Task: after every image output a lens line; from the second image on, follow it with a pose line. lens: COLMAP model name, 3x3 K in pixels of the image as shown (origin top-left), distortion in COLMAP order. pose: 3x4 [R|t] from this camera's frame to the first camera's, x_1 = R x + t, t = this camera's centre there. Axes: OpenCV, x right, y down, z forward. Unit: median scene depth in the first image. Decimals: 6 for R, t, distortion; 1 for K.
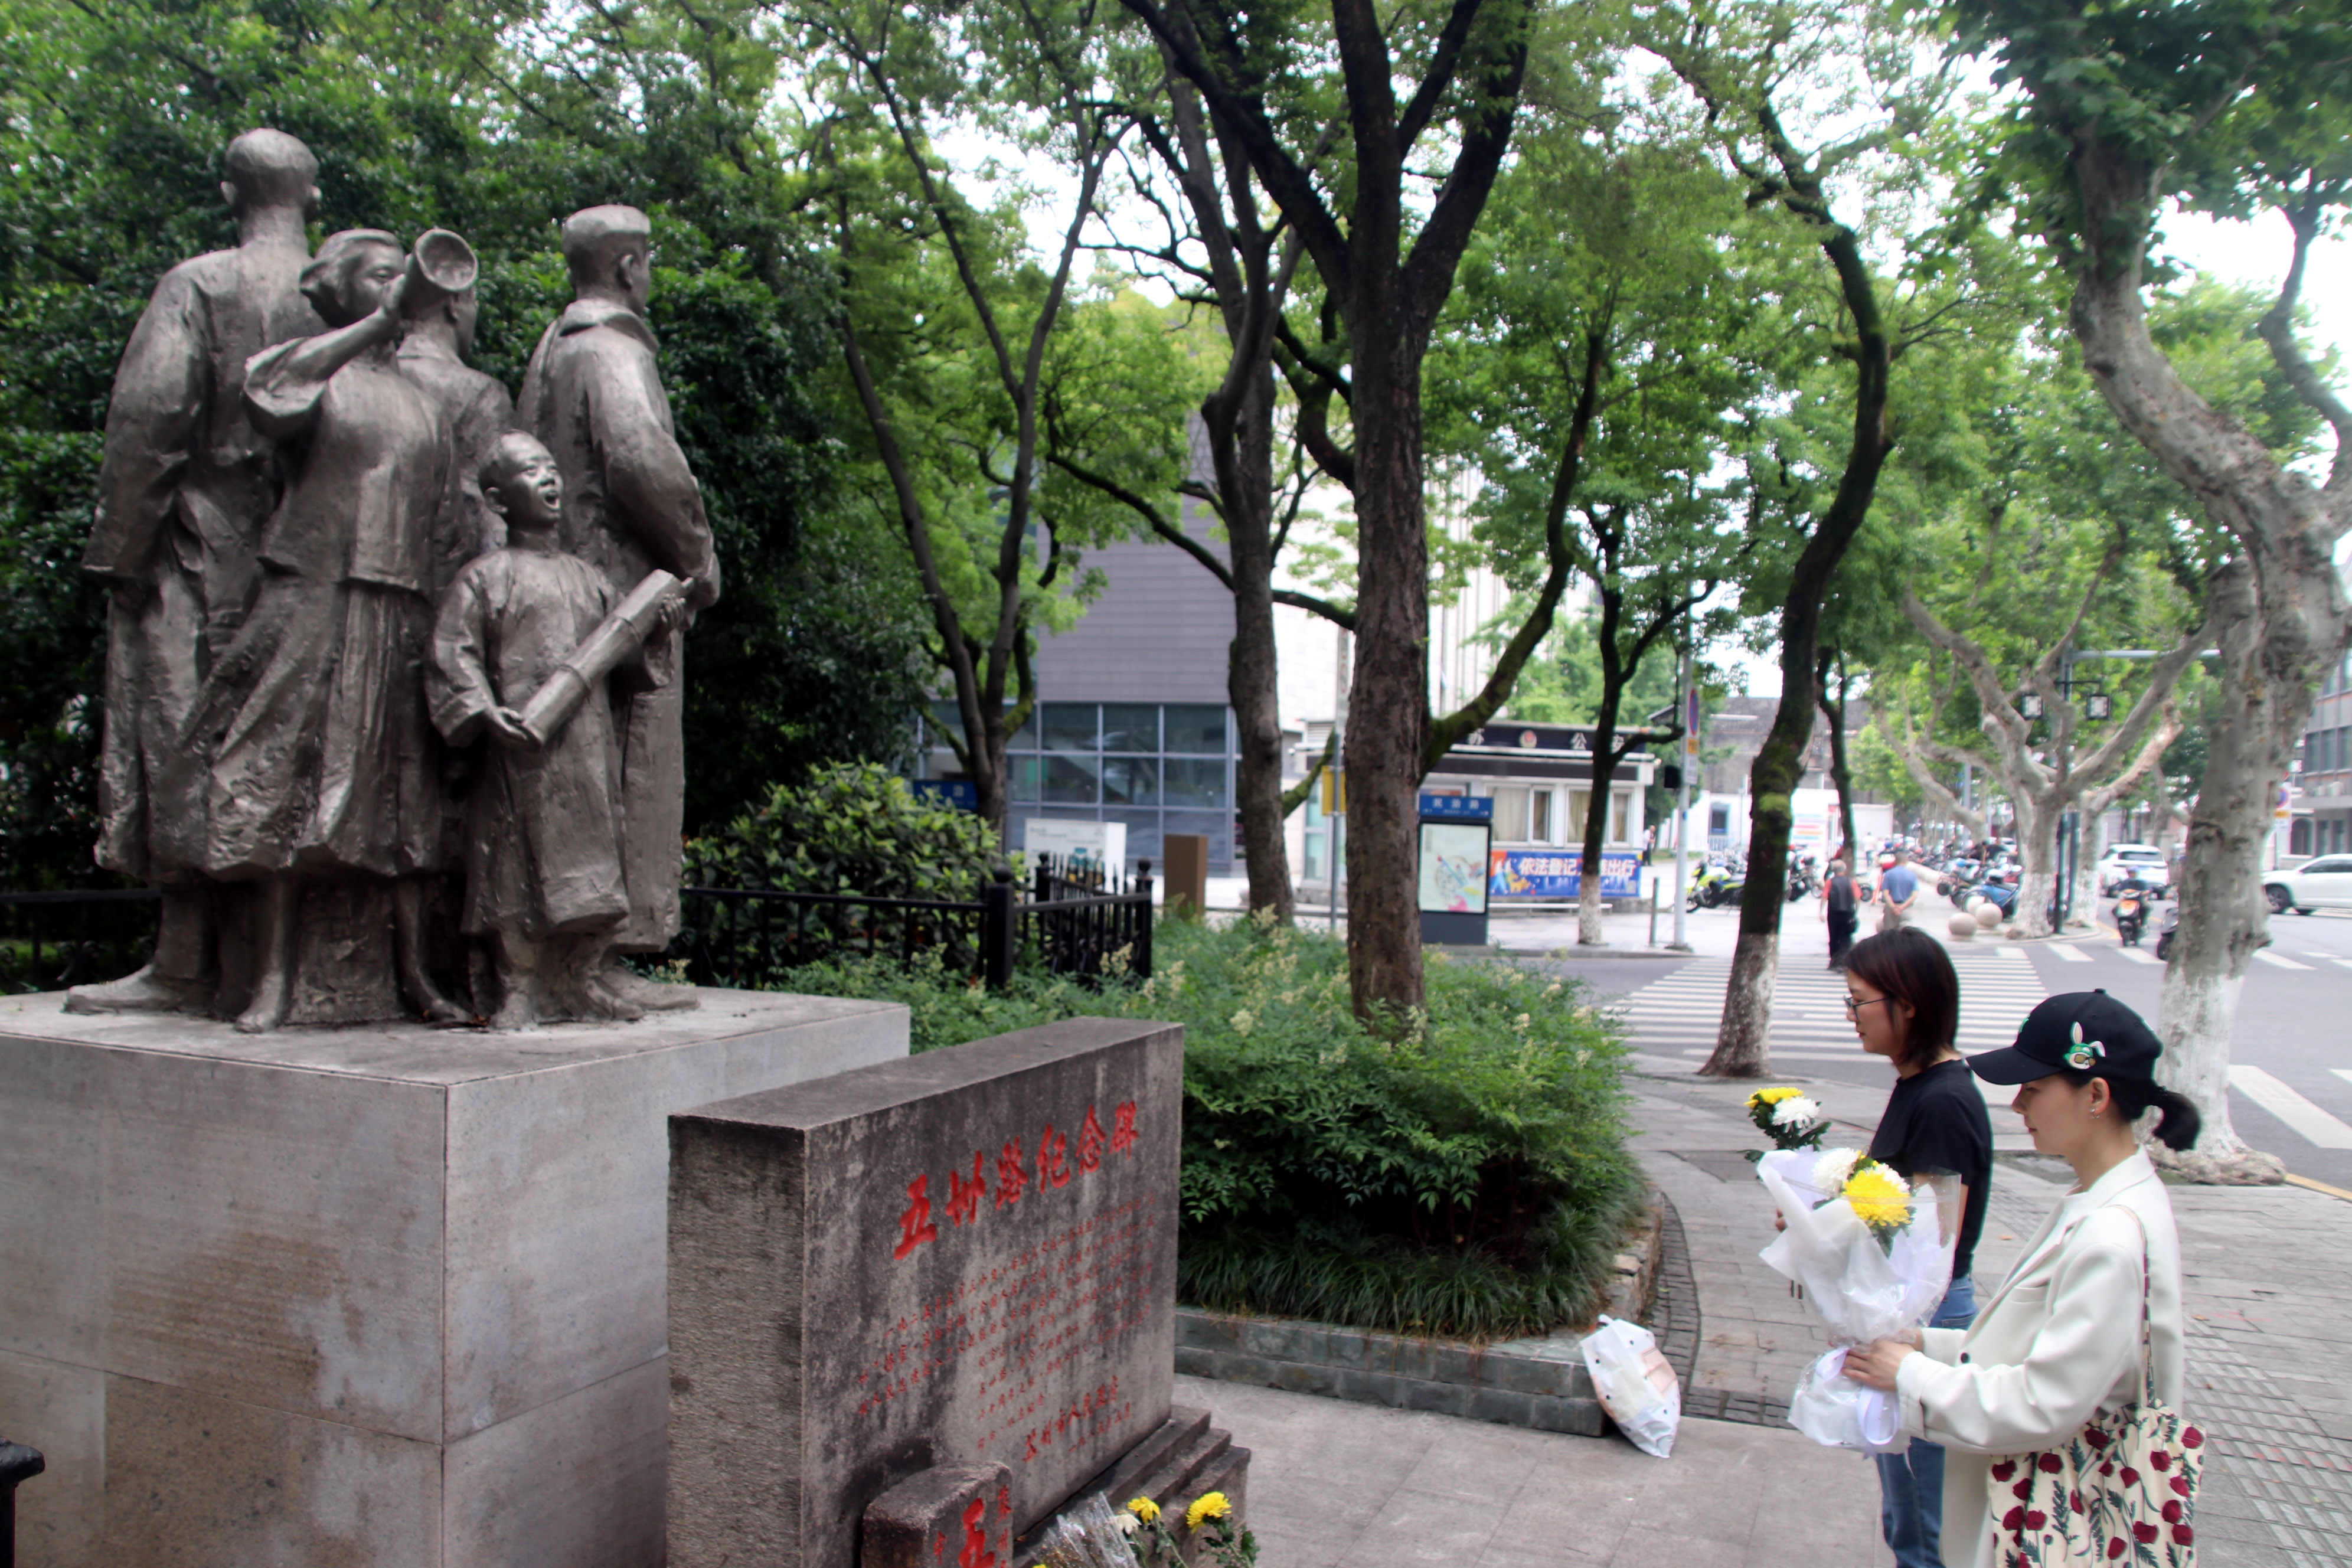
lens RADIAL K [[1969.9, 0, 1153.3], [0, 1969.9, 822.2], [0, 0, 1]] dist [-0.173282, 0.139248]
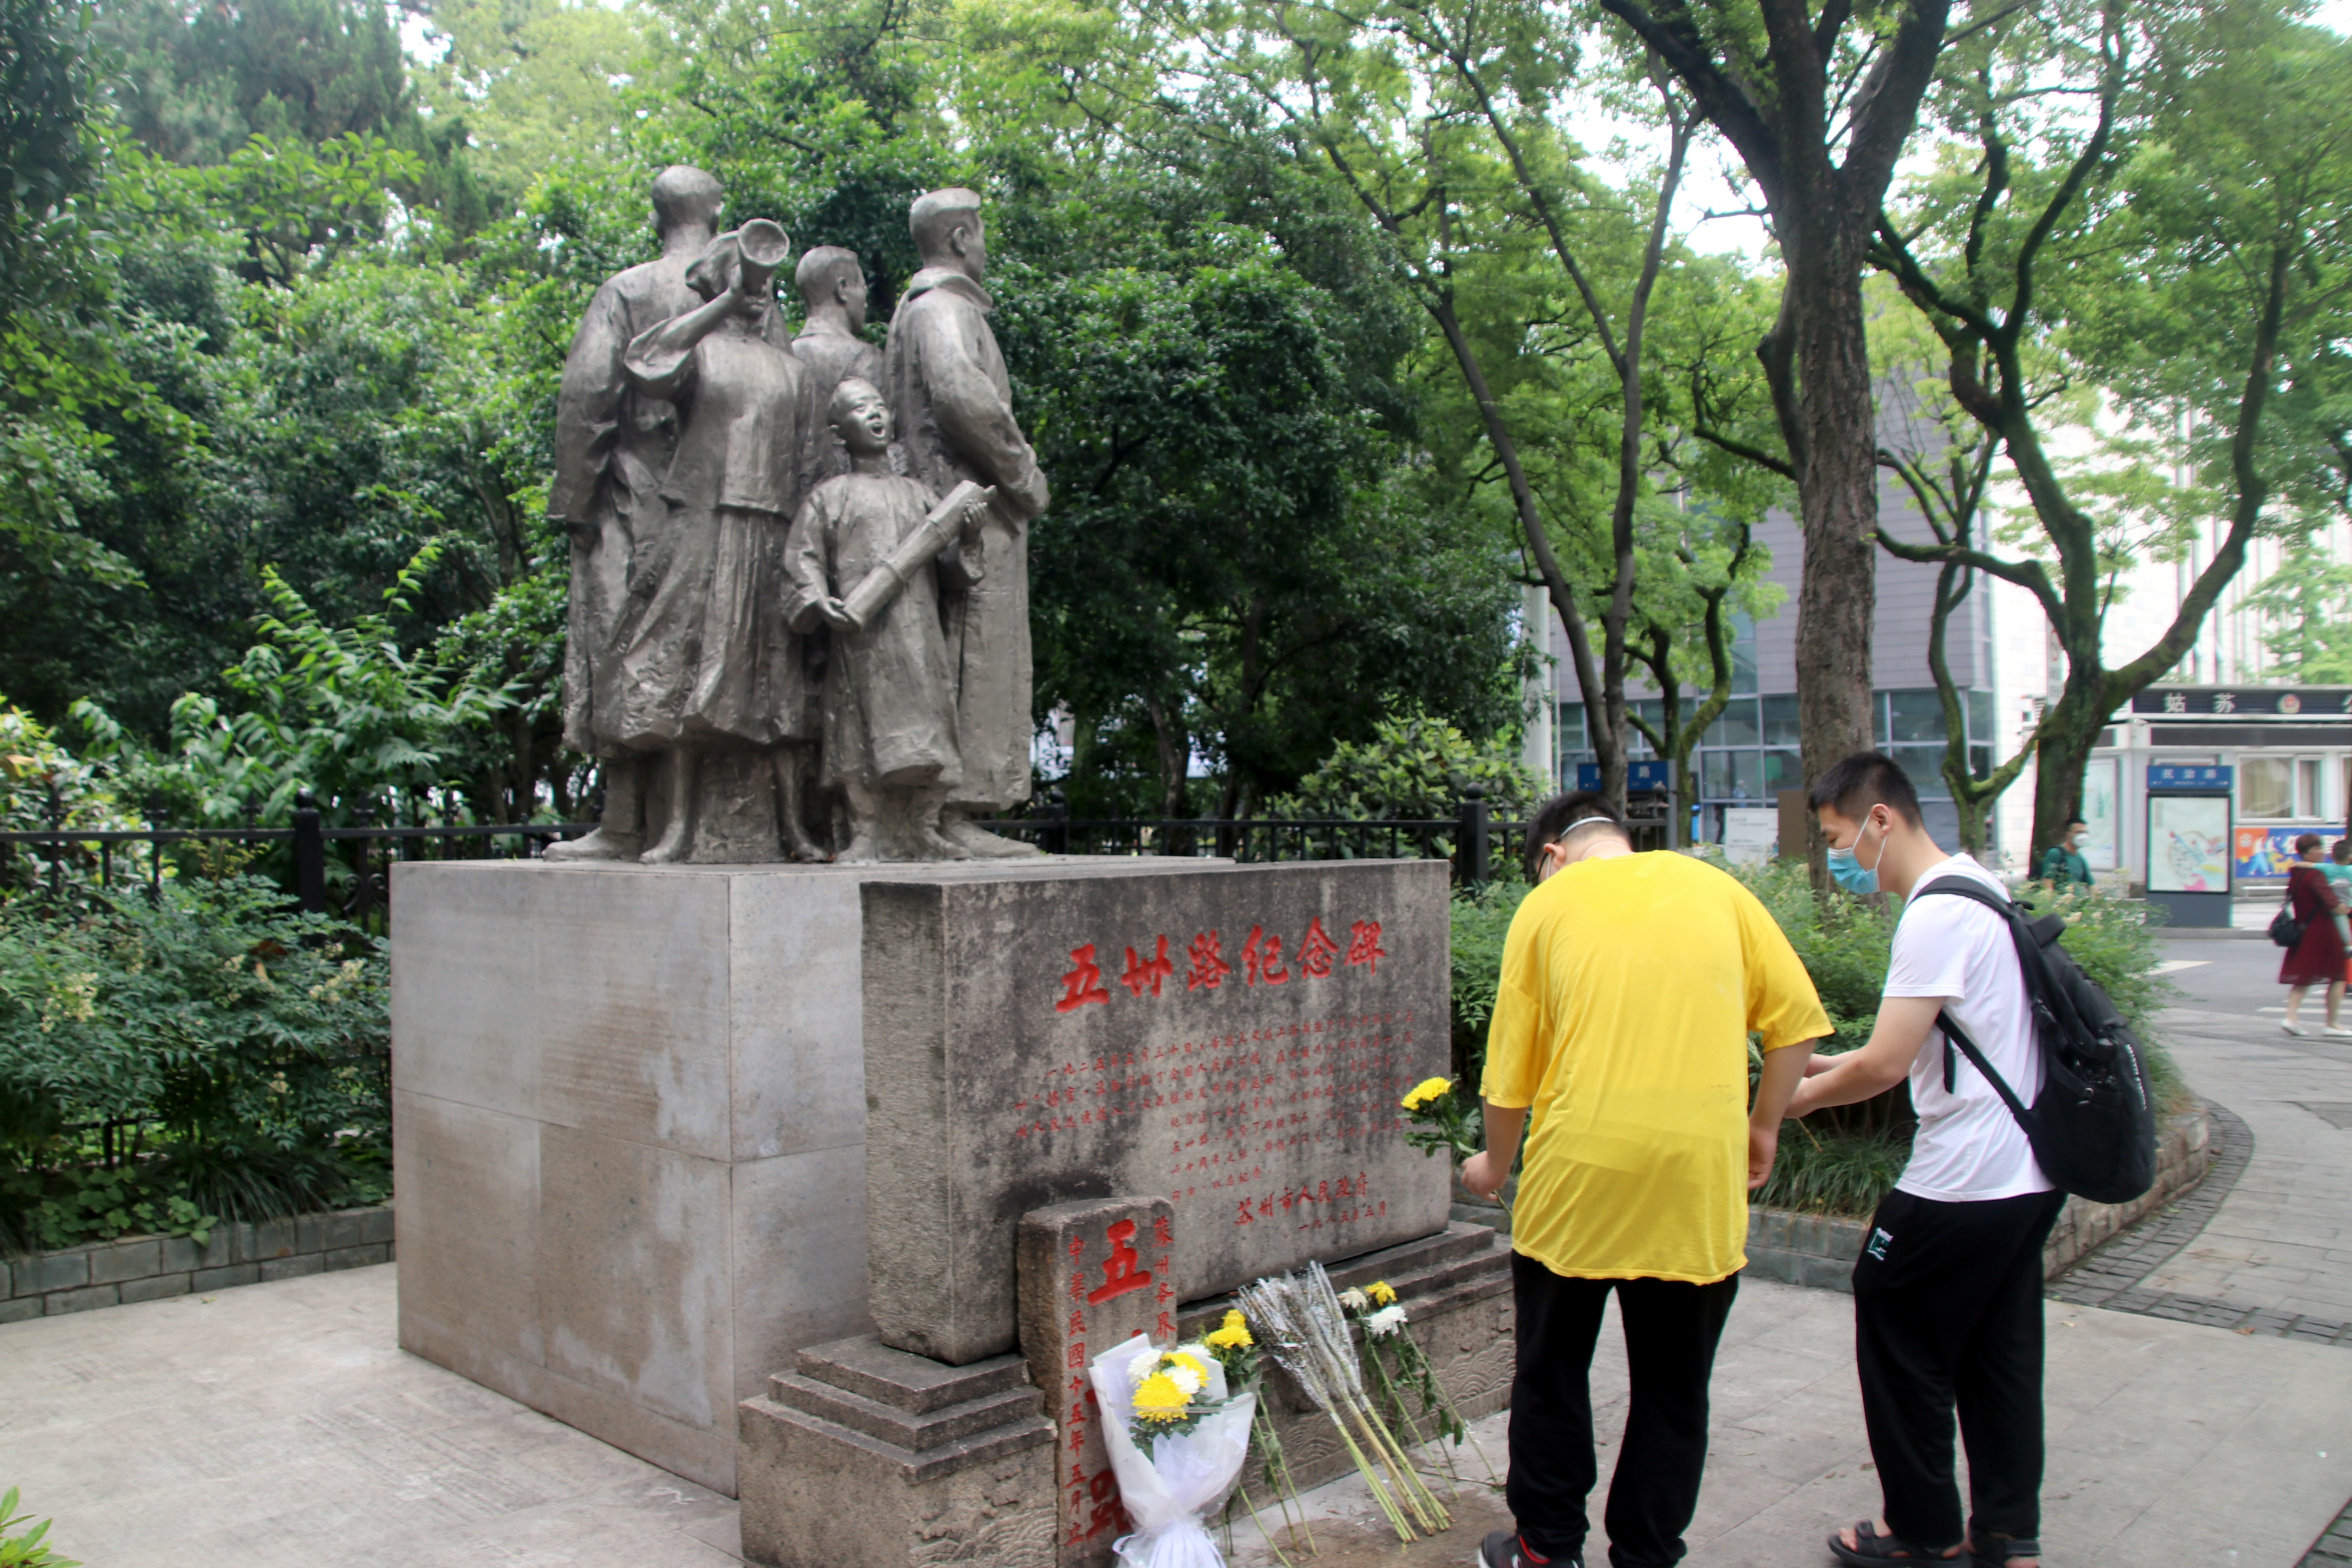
lens RADIAL K [[1977.0, 0, 1150.9], [0, 1977.0, 811.8], [0, 0, 1]] dist [-0.164538, 0.124628]
pose [[0.926062, -0.034782, -0.375766, 0.298208], [0.029048, 0.999359, -0.020917, 0.102432], [0.376253, 0.008455, 0.926478, -0.075492]]
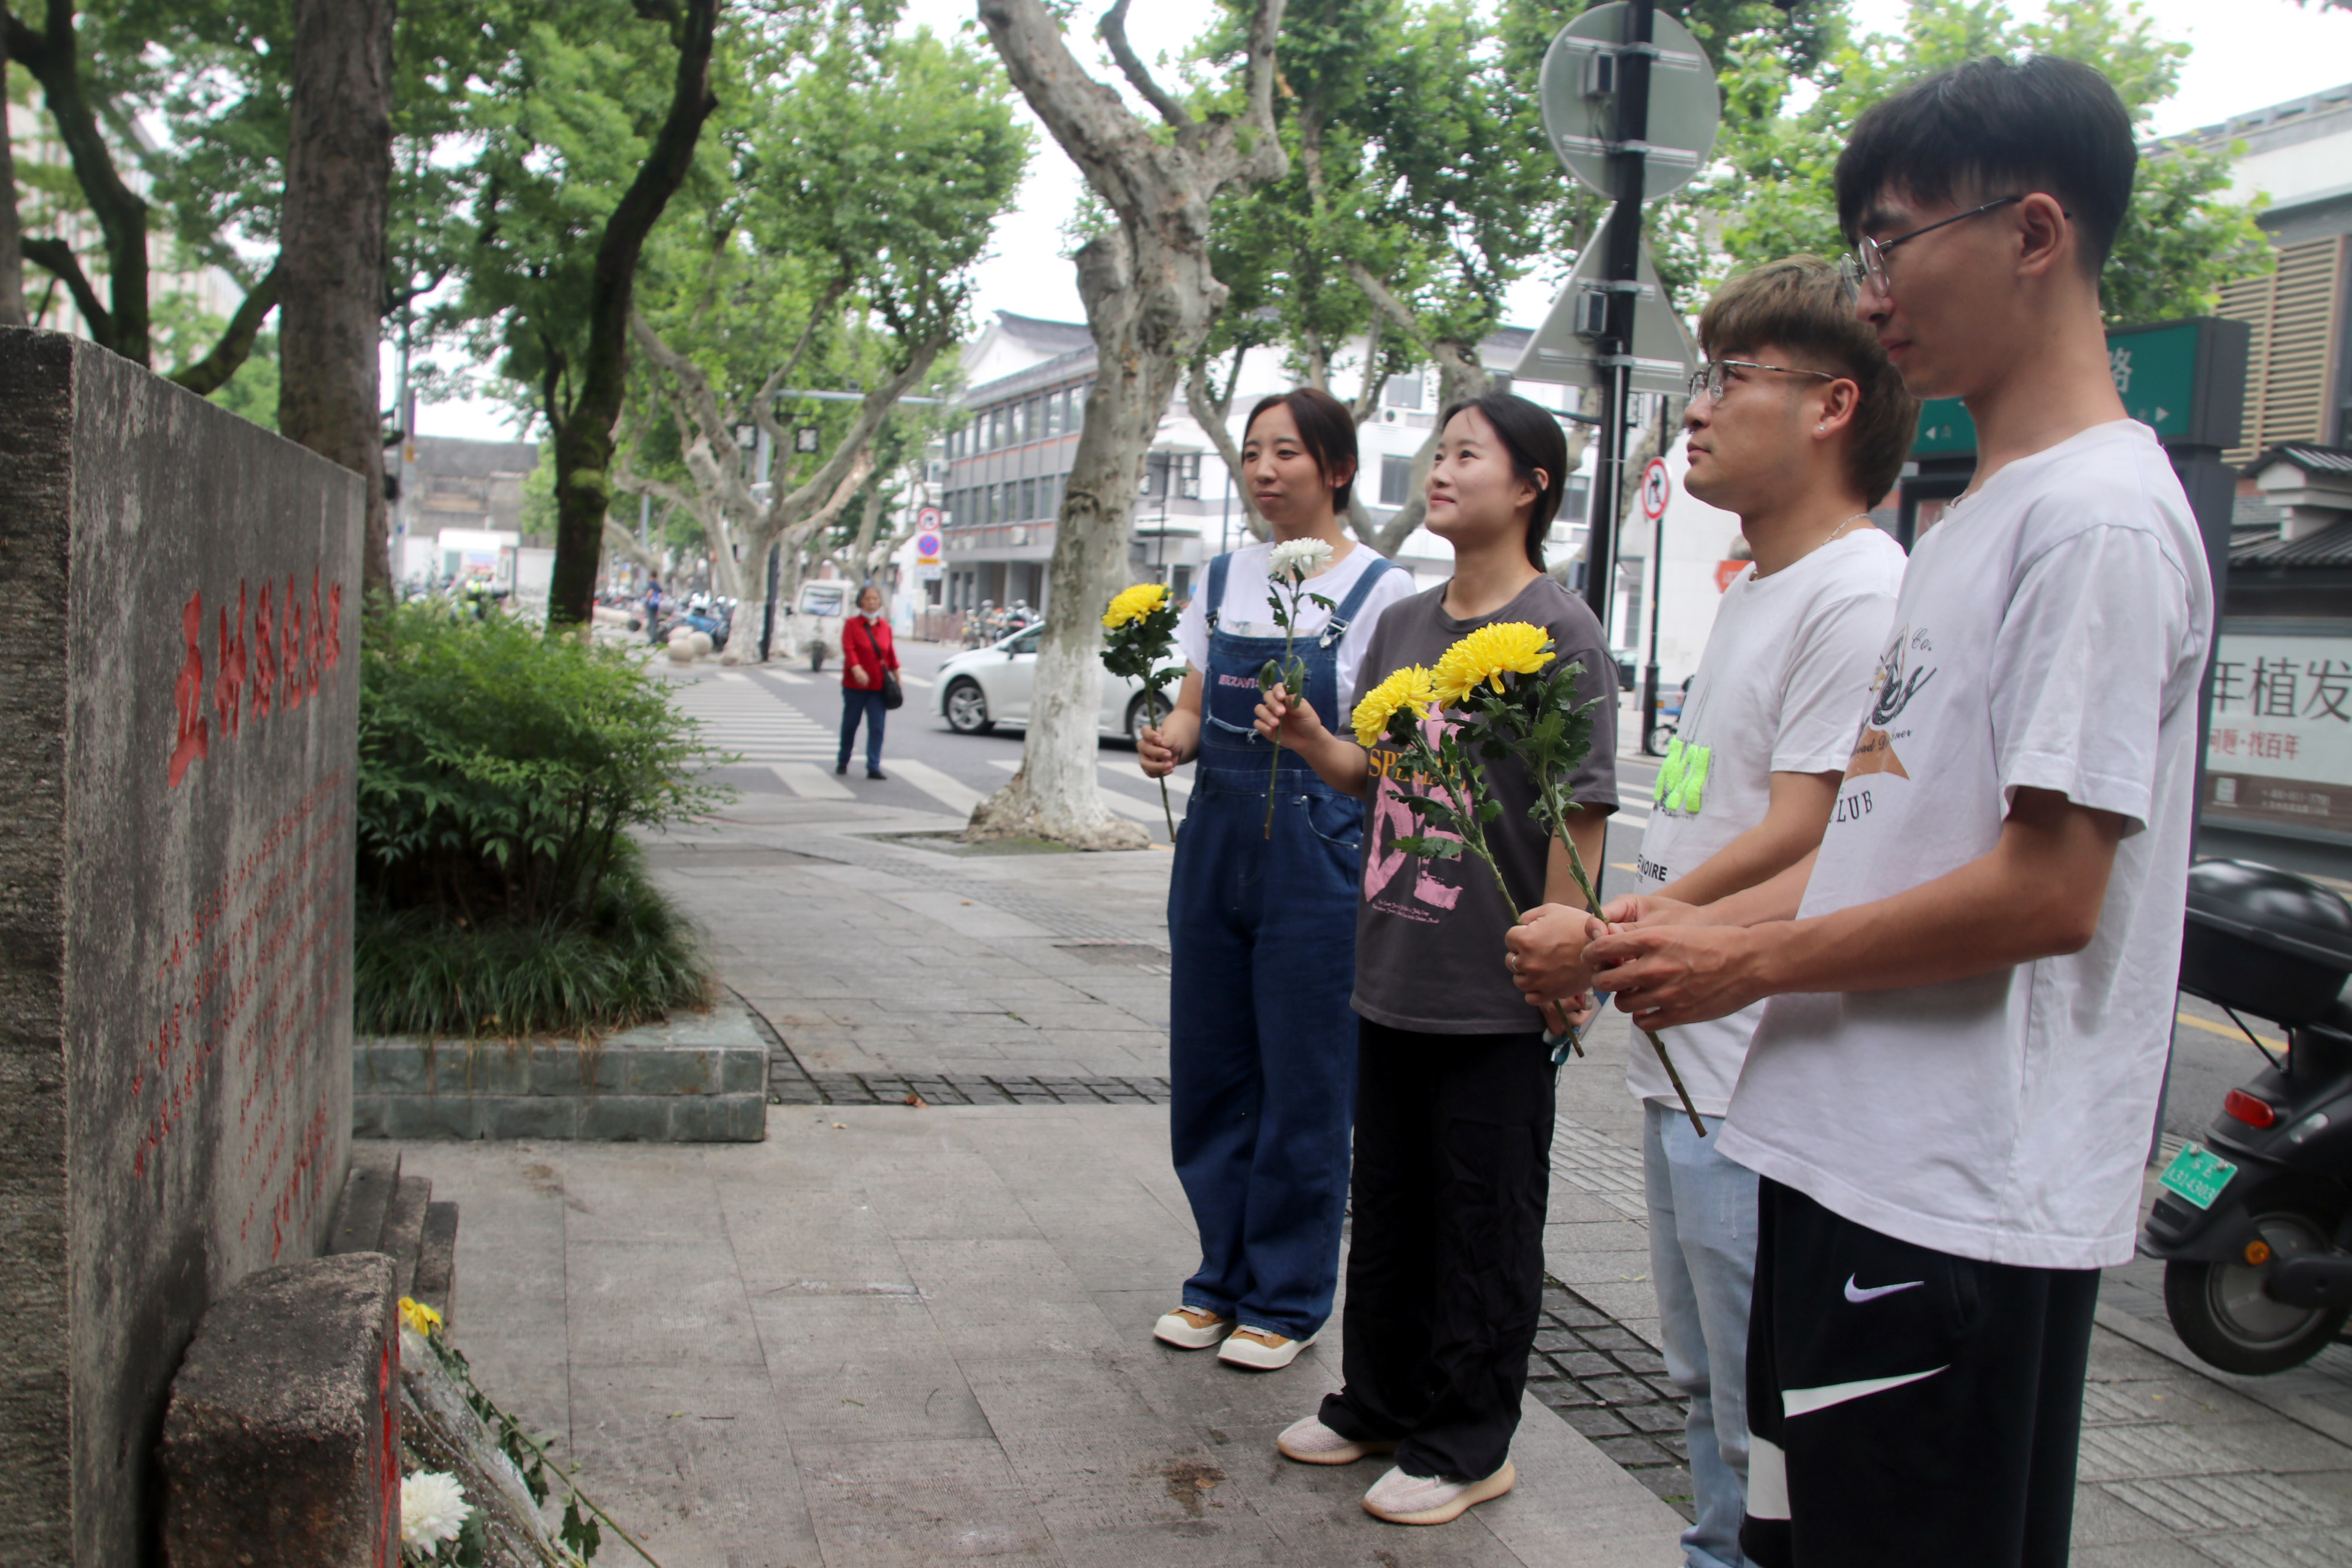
lens RADIAL K [[1977.5, 0, 1176.0], [0, 1977.5, 784.0], [0, 0, 1]] dist [-0.167275, 0.126211]
pose [[0.774981, -0.039232, 0.630765, -0.173129], [-0.028159, 0.994937, 0.096479, 0.142864], [-0.631357, -0.092531, 0.769953, 0.450473]]
